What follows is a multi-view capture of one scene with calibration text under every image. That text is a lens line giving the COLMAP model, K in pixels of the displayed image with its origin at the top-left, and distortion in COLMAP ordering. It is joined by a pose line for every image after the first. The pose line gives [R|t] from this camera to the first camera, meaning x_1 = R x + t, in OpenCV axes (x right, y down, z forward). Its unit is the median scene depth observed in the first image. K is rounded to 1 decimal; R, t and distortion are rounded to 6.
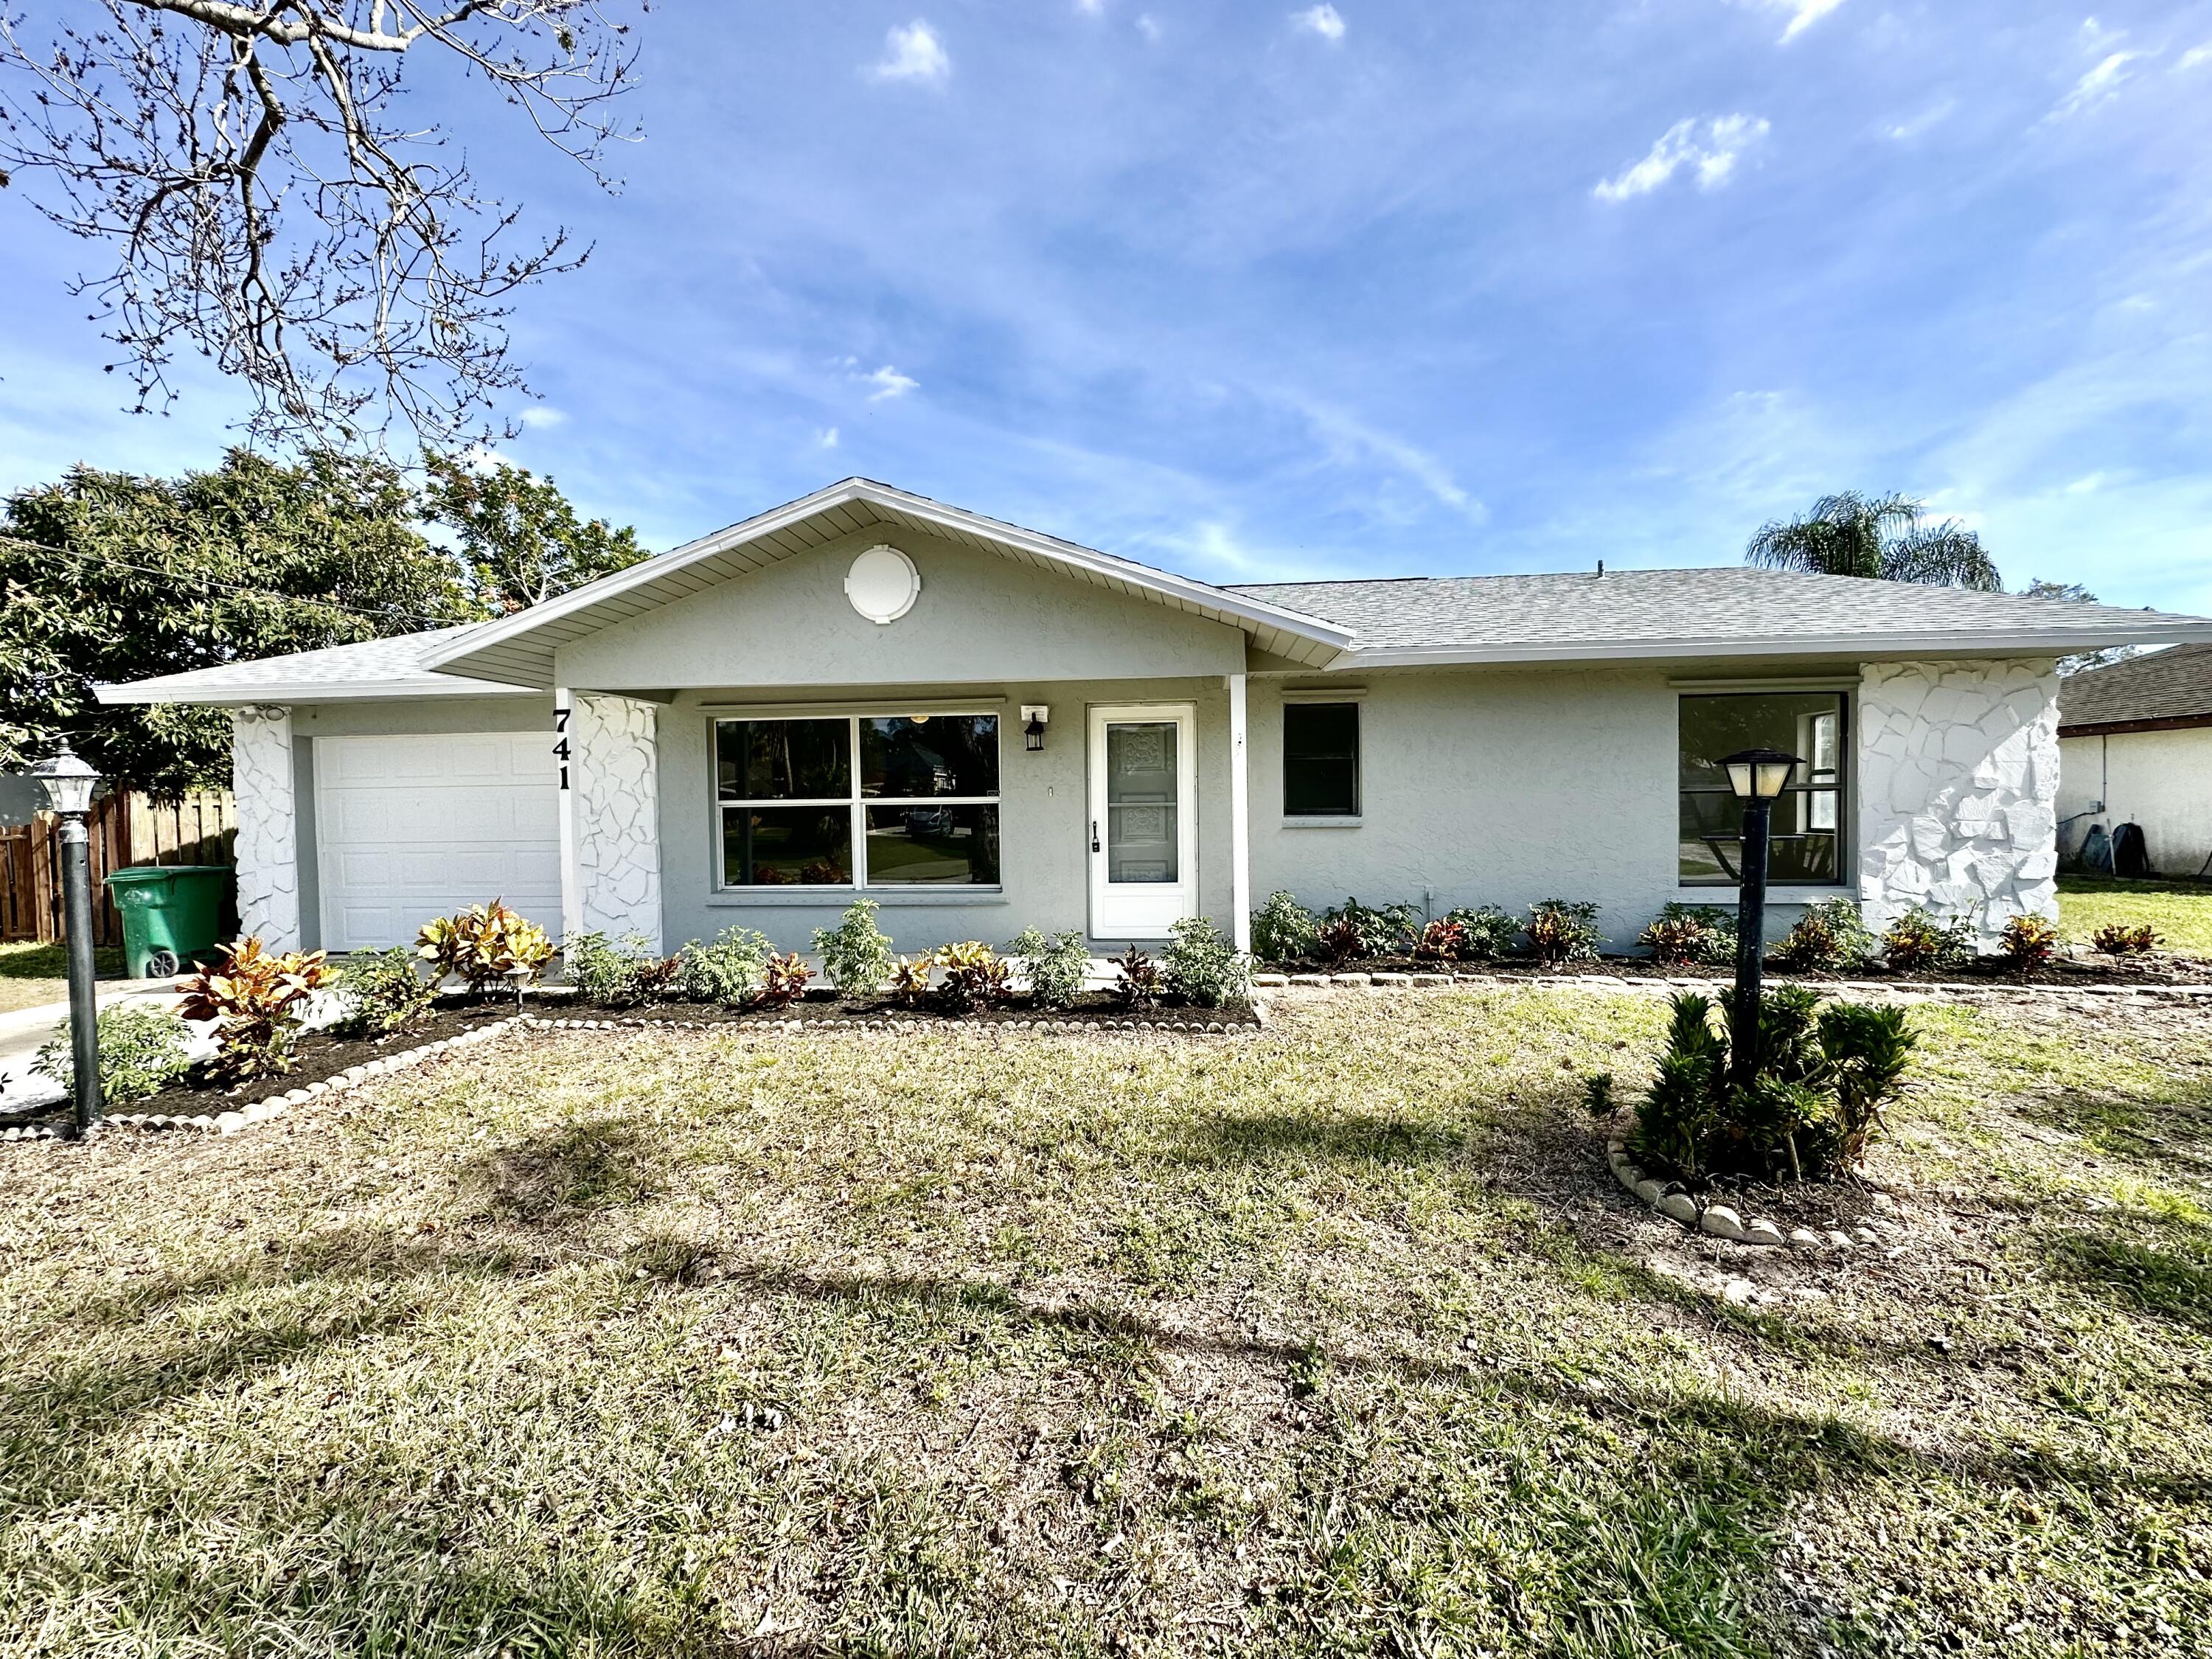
lens RADIAL K [[882.9, 0, 1102.7], [0, 882.9, 834.8], [0, 0, 1]] dist [-0.001710, 0.000487]
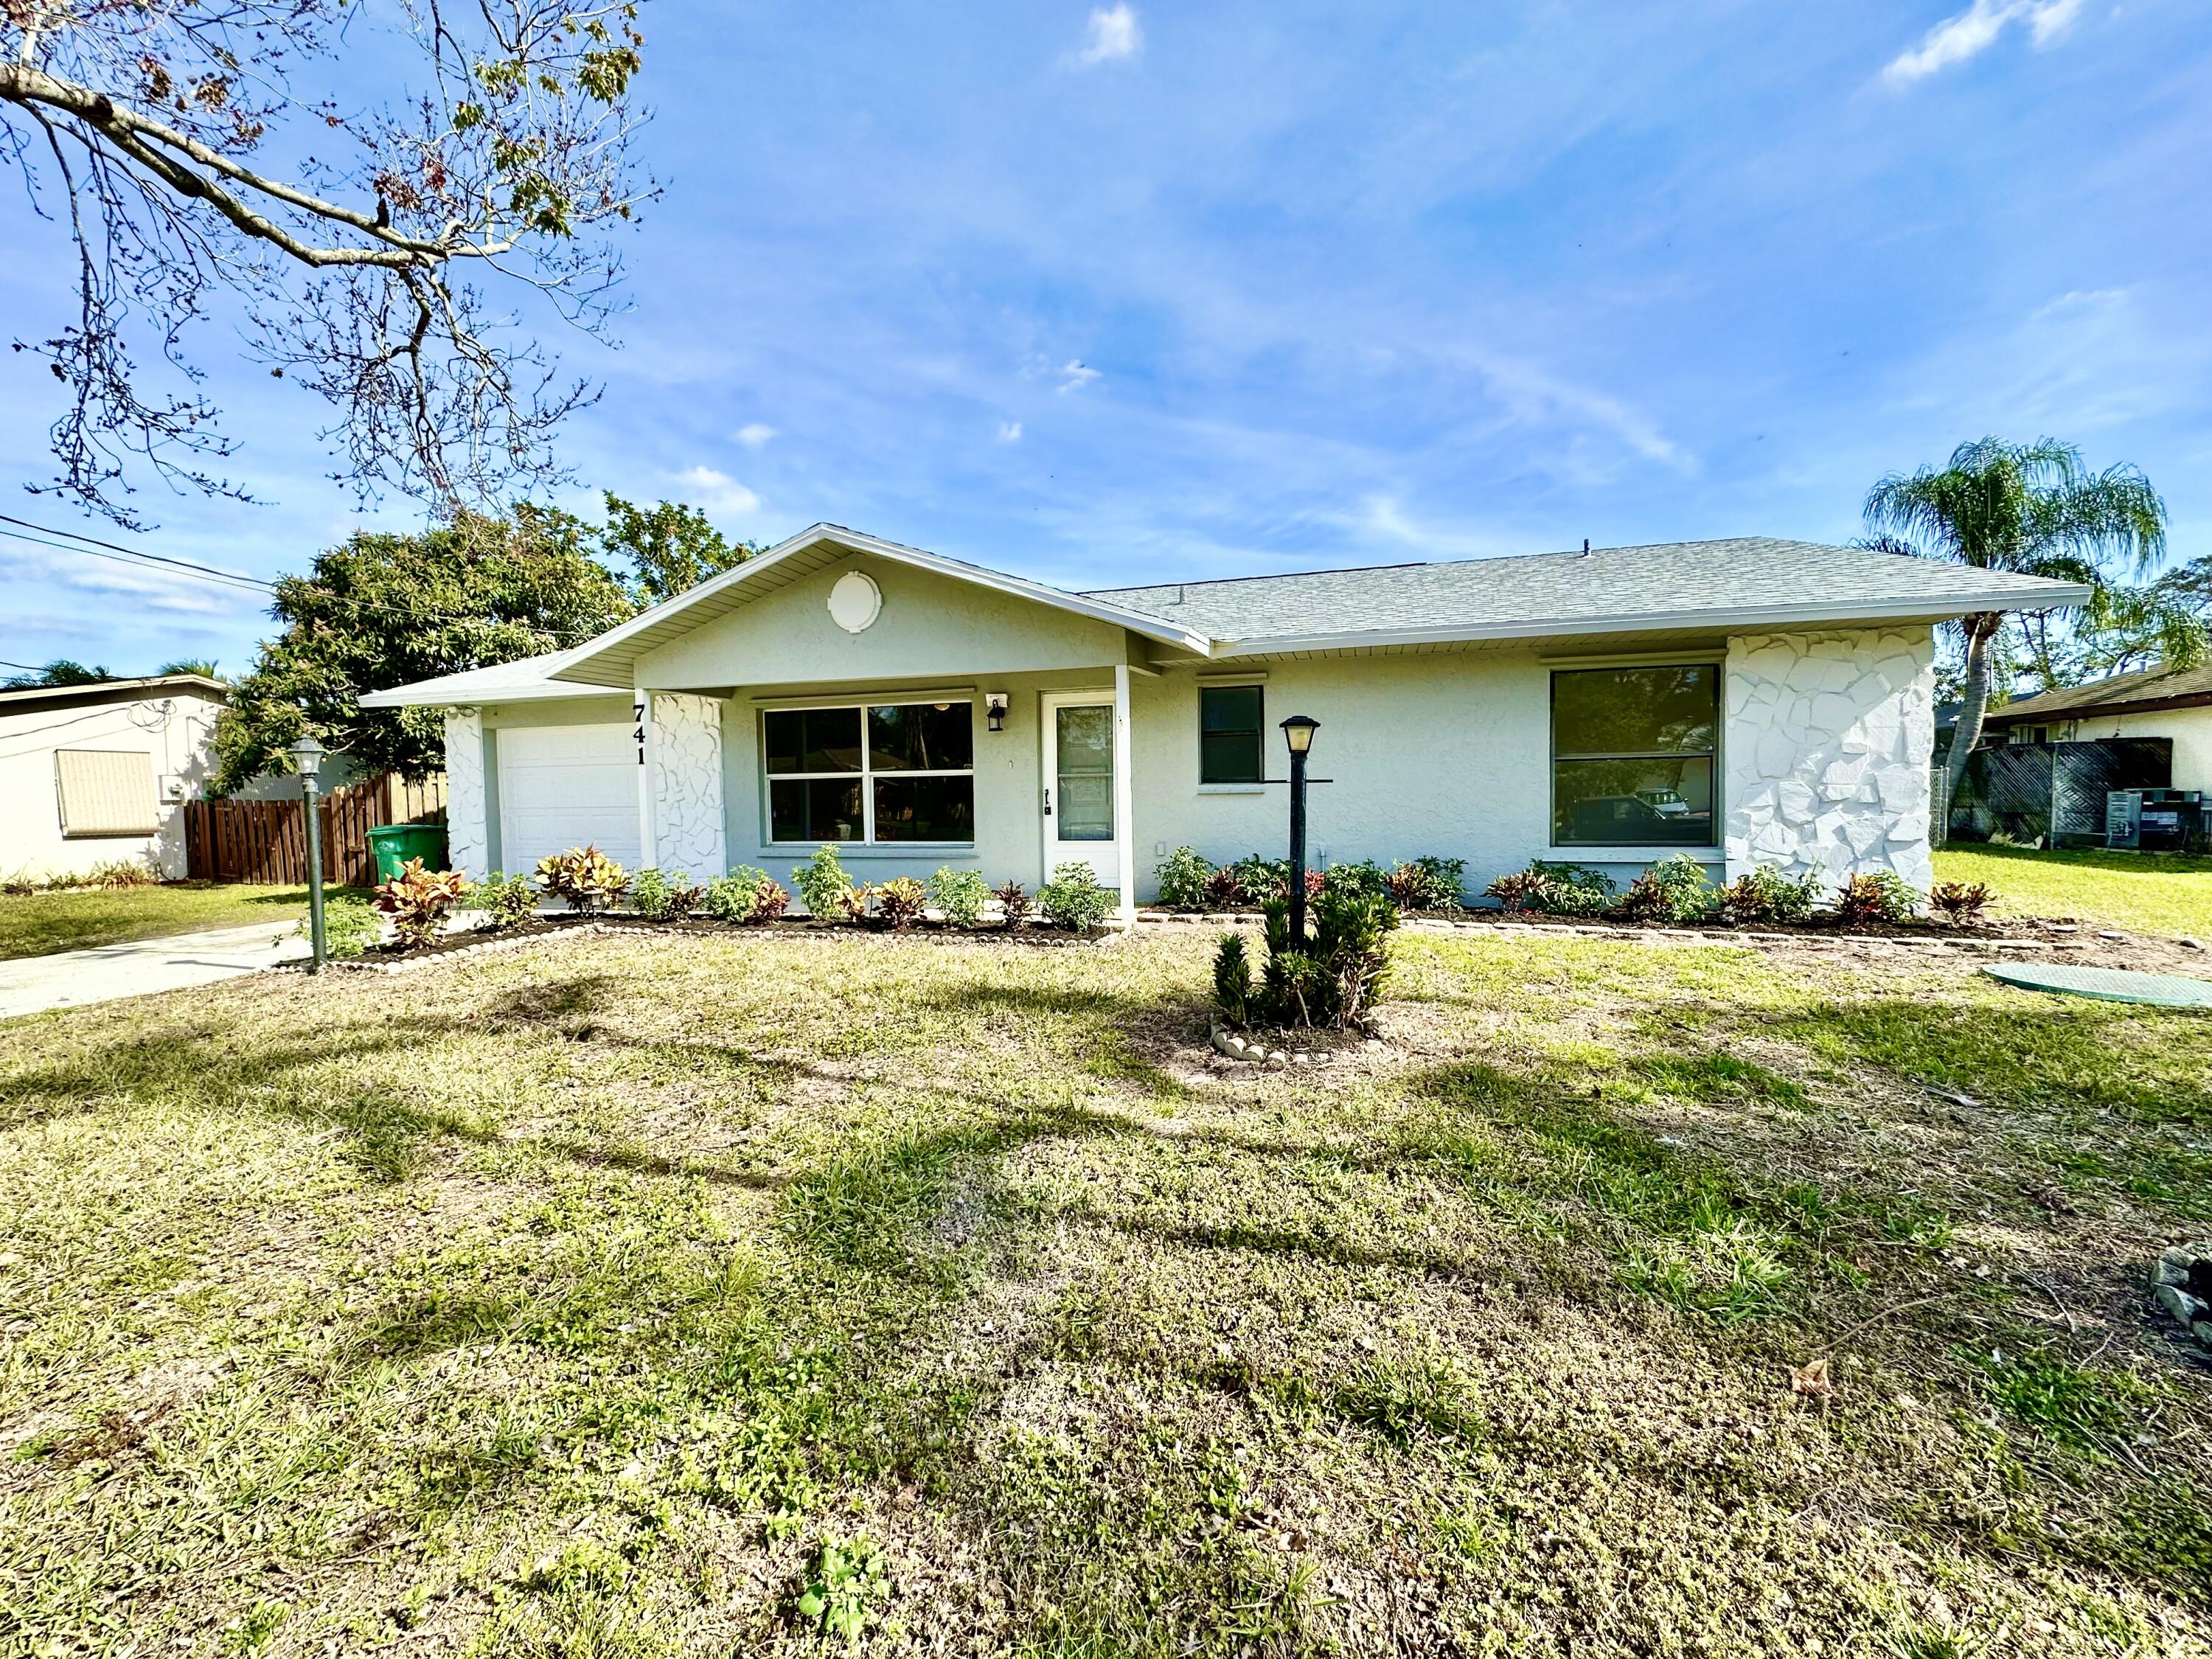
lens RADIAL K [[882.1, 0, 1101.6], [0, 882.1, 836.2], [0, 0, 1]] dist [-0.001450, 0.000056]
pose [[0.982888, 0.007265, -0.184063, 0.314492], [-0.004192, 0.999845, 0.017082, 0.030460], [0.184159, -0.016018, 0.982766, -0.183767]]
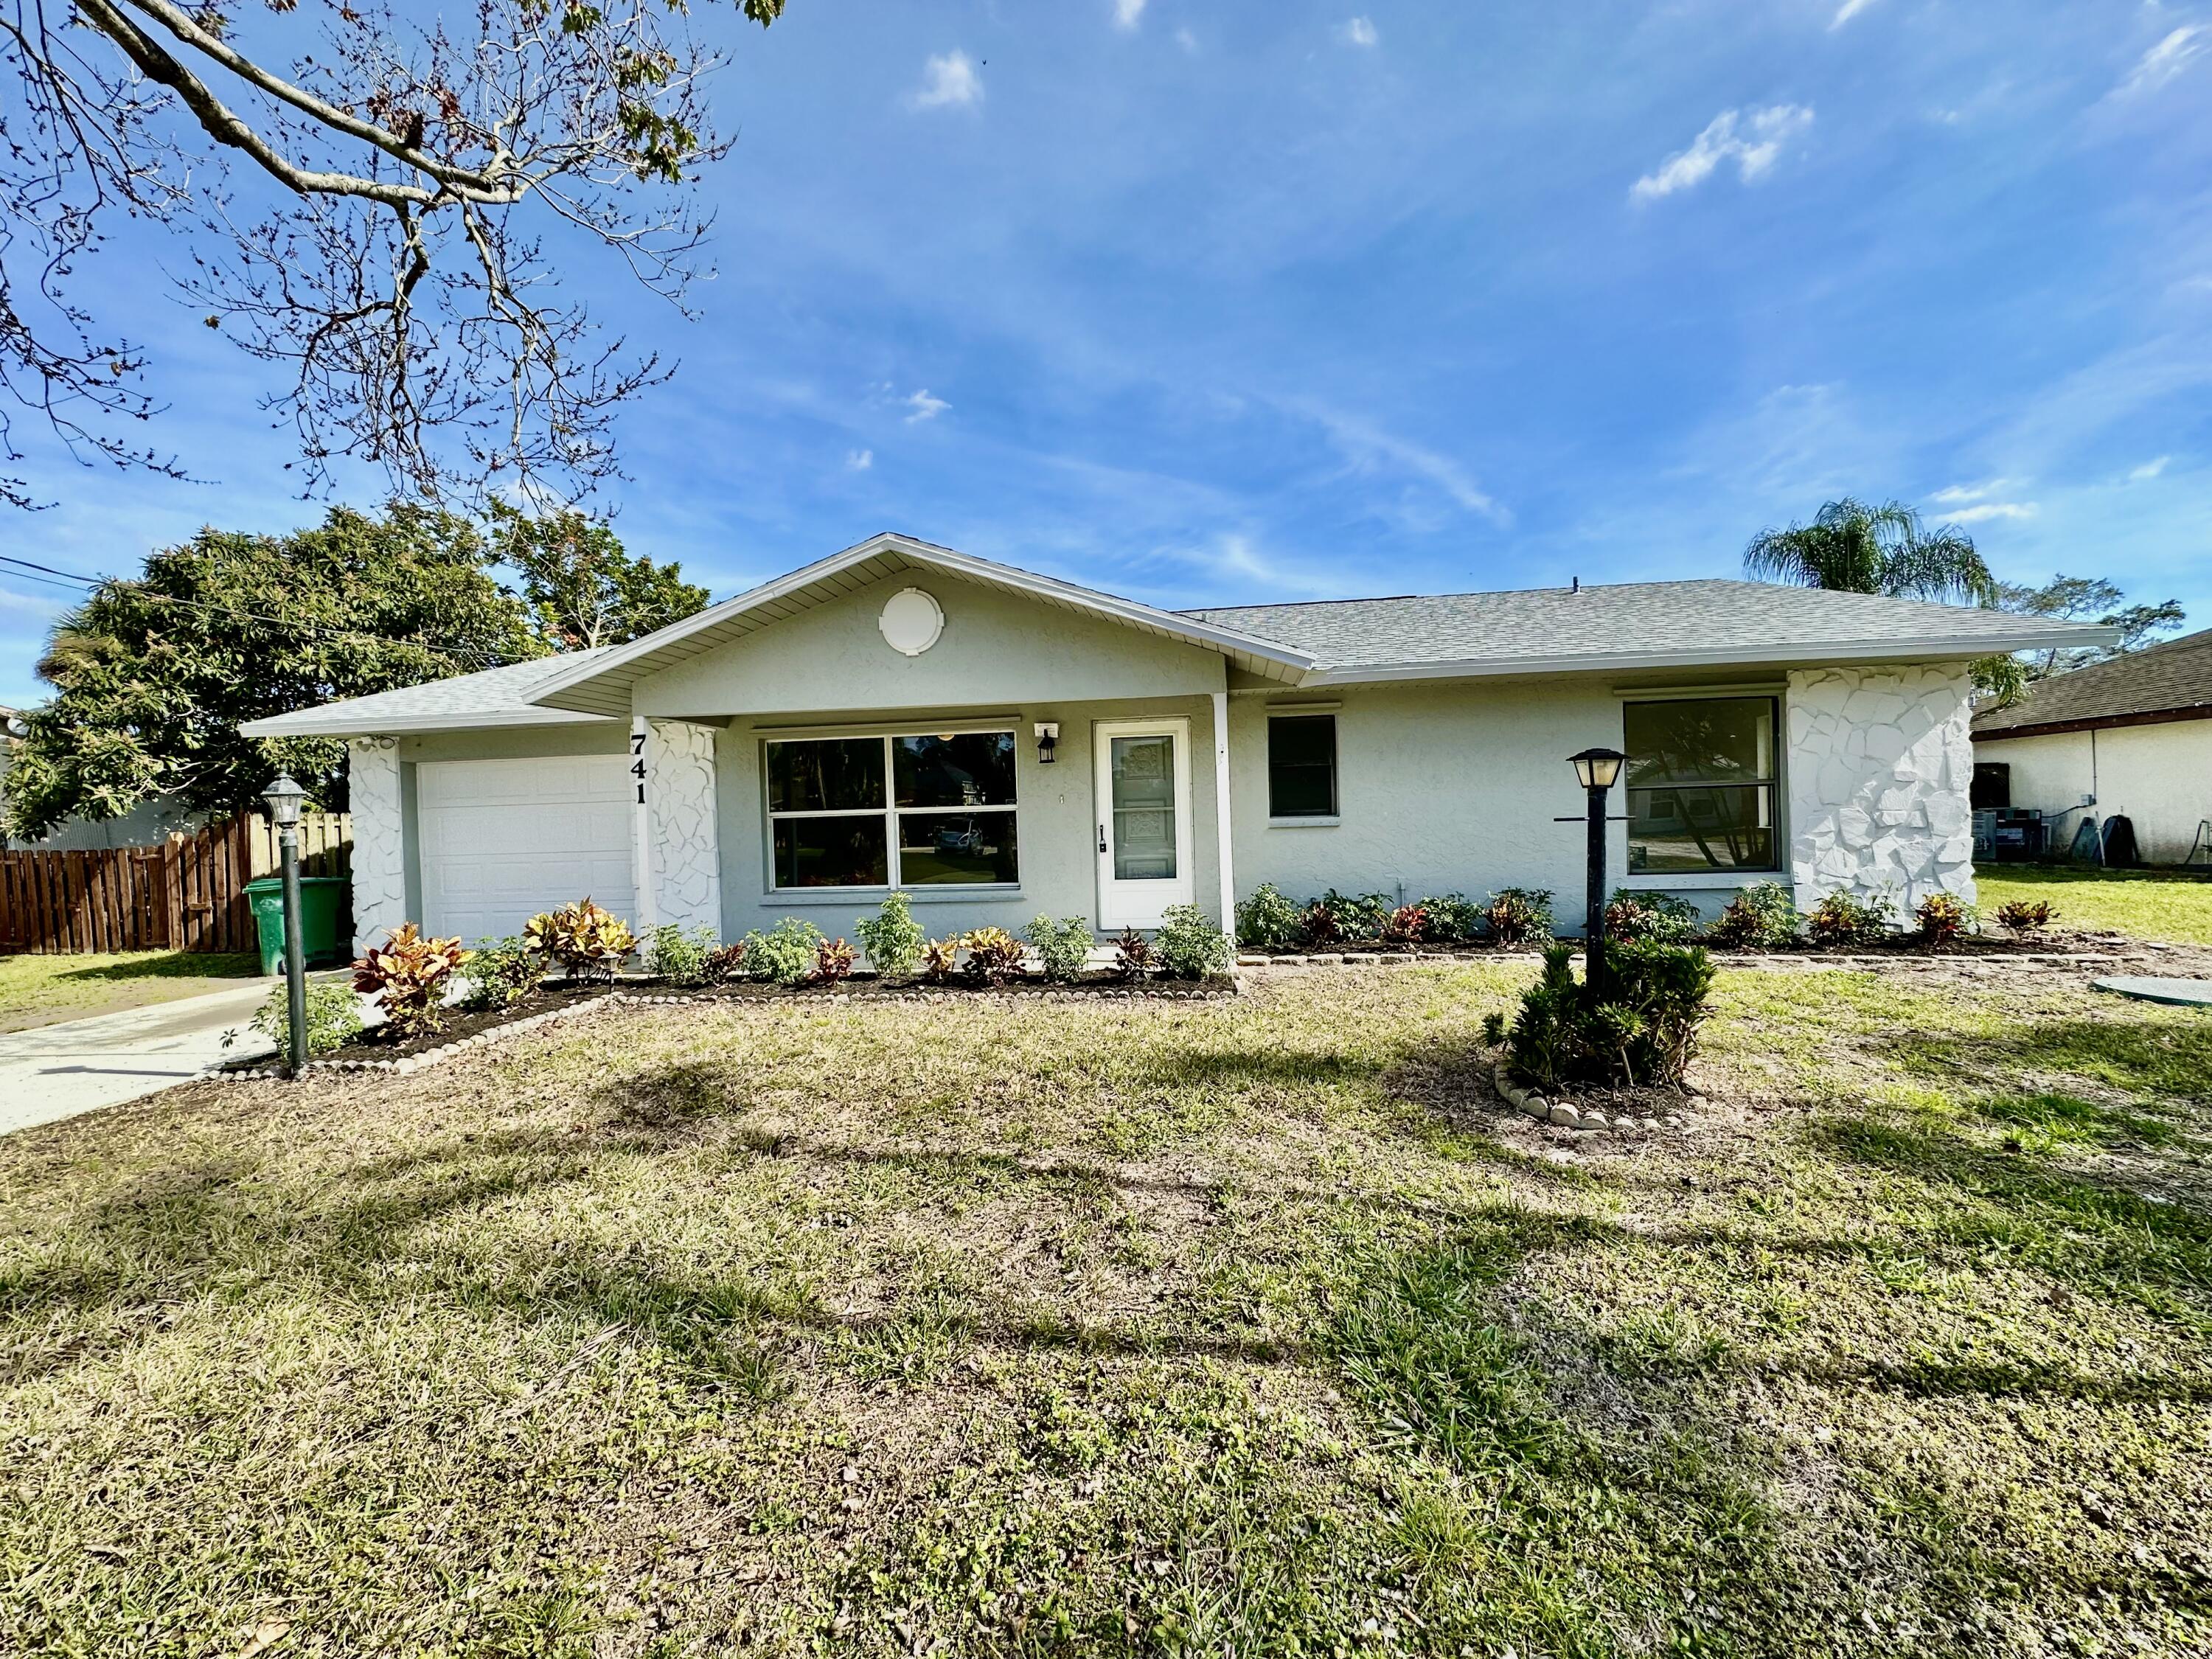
lens RADIAL K [[882.9, 0, 1102.7], [0, 882.9, 834.8], [0, 0, 1]] dist [-0.001710, 0.000487]
pose [[0.999355, -0.015736, -0.032285, 0.031337], [0.015223, 0.999755, -0.016049, 0.016799], [0.032530, 0.015547, 0.999350, -0.132937]]
